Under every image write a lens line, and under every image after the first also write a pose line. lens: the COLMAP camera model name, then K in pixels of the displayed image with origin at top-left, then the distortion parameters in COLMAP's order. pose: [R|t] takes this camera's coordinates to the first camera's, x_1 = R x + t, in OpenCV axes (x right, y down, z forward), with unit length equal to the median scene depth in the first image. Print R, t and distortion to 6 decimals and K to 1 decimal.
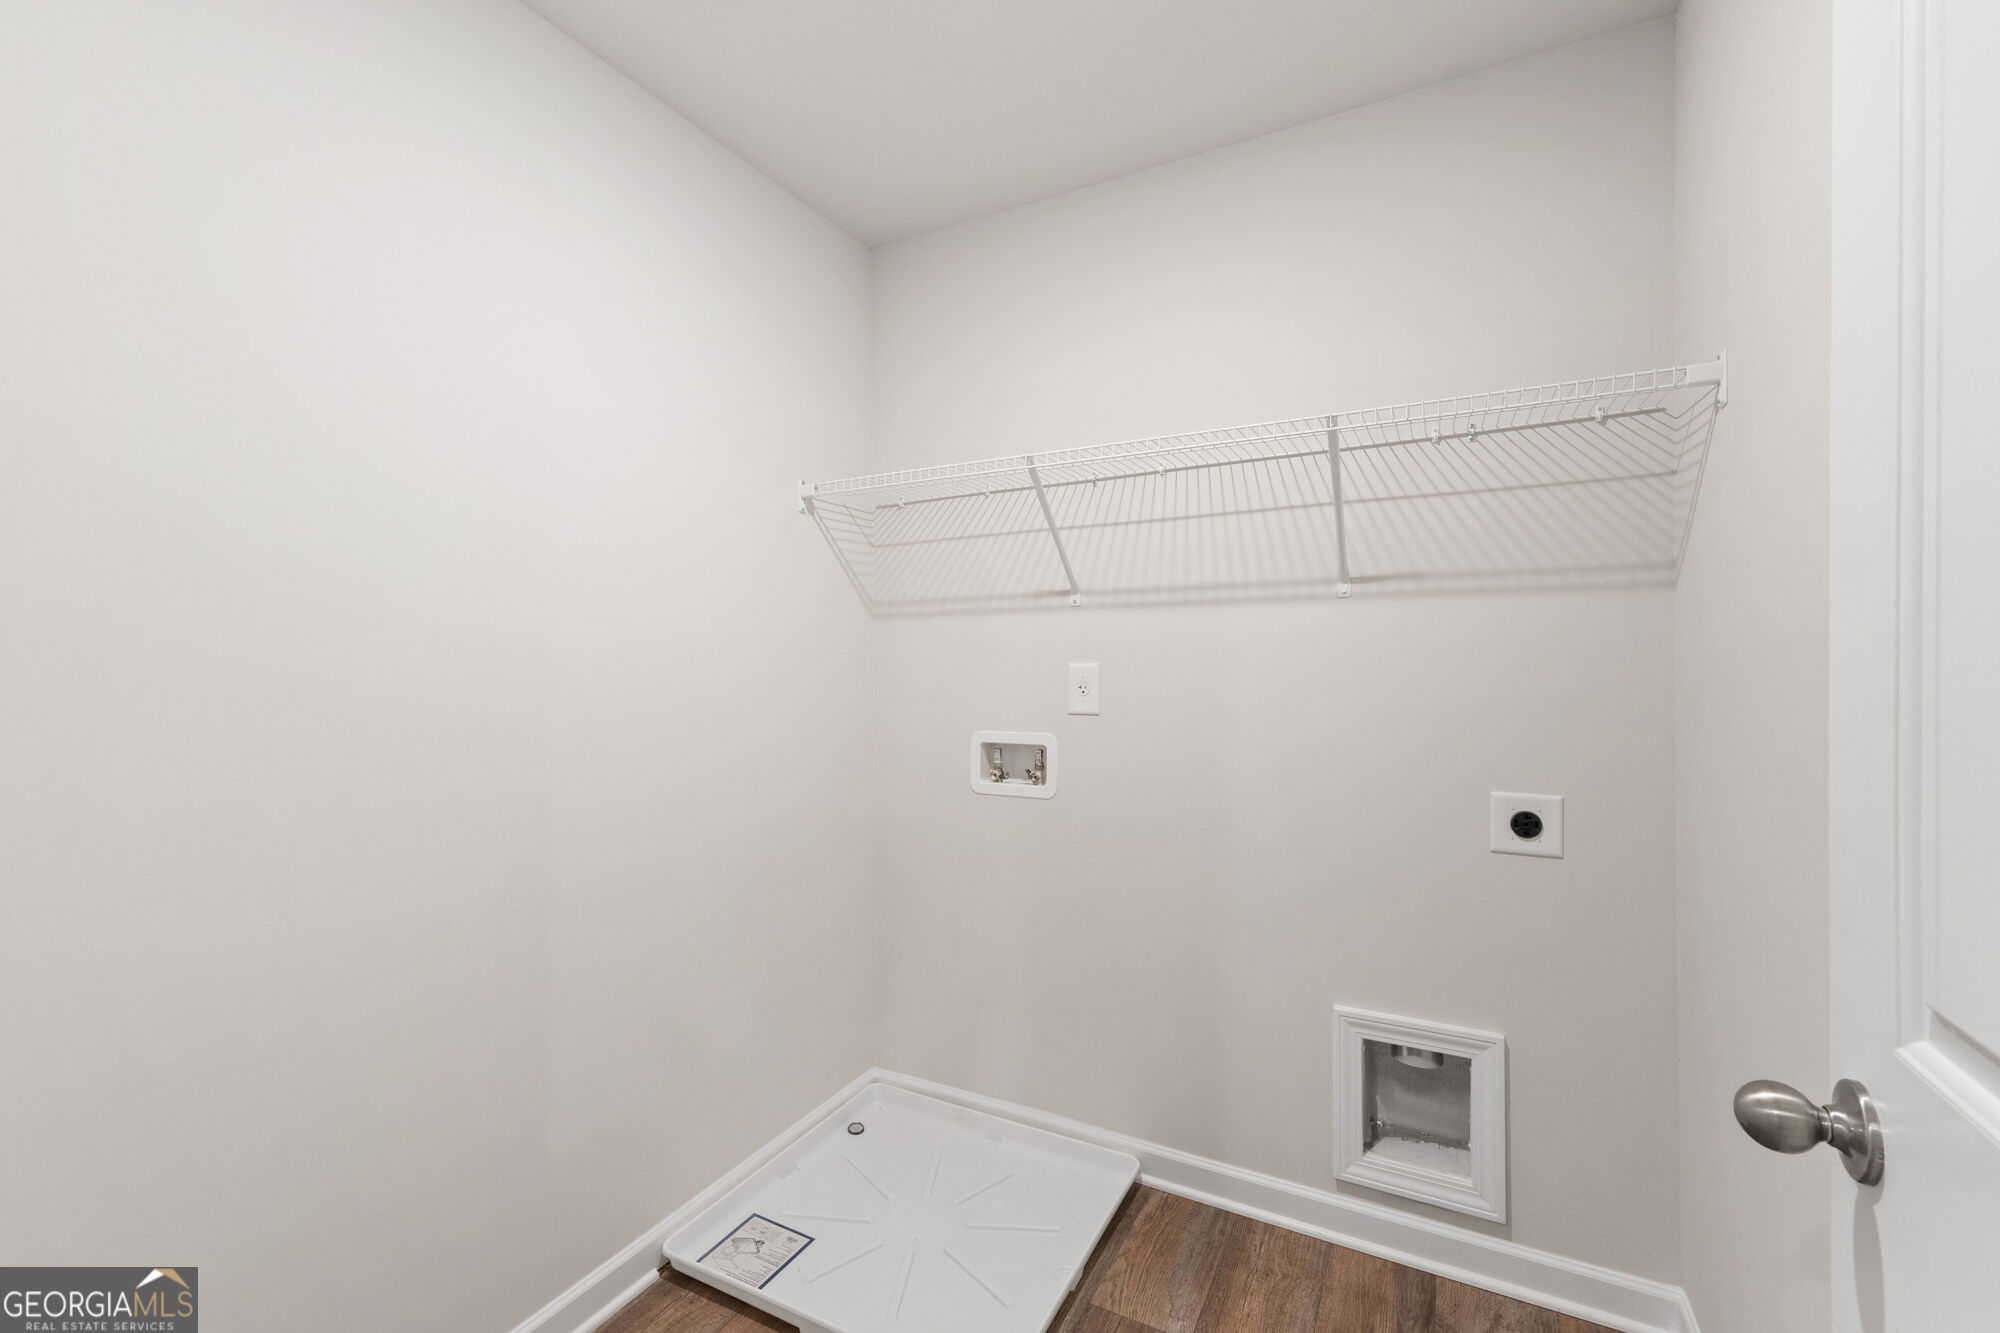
lens RADIAL K [[851.2, 0, 1000.0], [0, 851.2, 666.5], [0, 0, 1]] dist [0.003396, 0.000233]
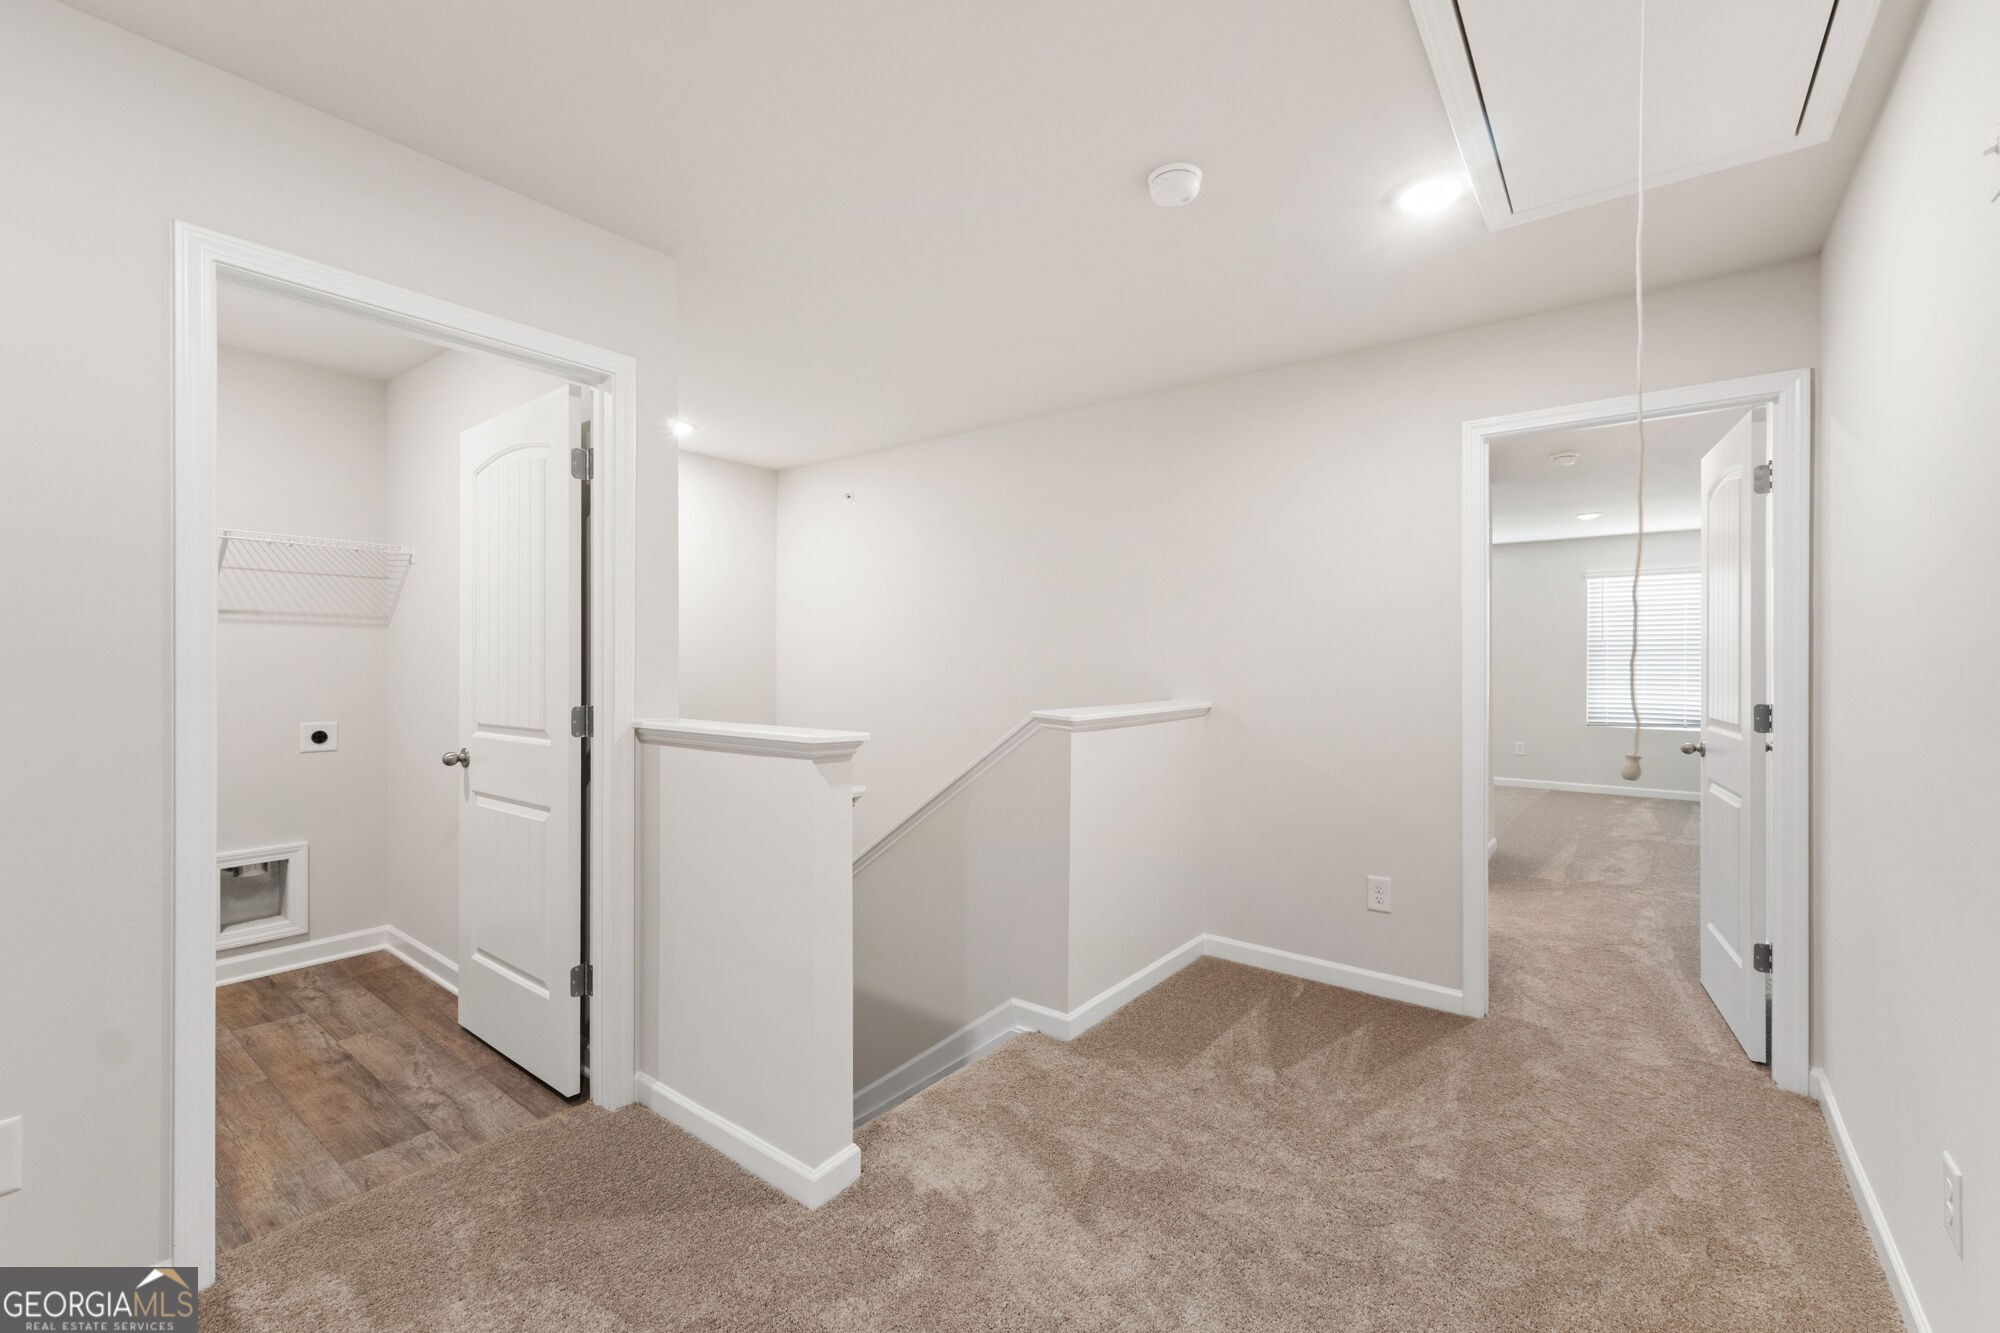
lens RADIAL K [[817.3, 0, 1000.0], [0, 817.3, 666.5], [0, 0, 1]] dist [0.001516, 0.000047]
pose [[0.165992, 0.006068, 0.986108, -1.095119], [0.003169, 0.999973, -0.006687, 0.032917], [-0.986122, 0.004235, 0.165968, -0.985515]]
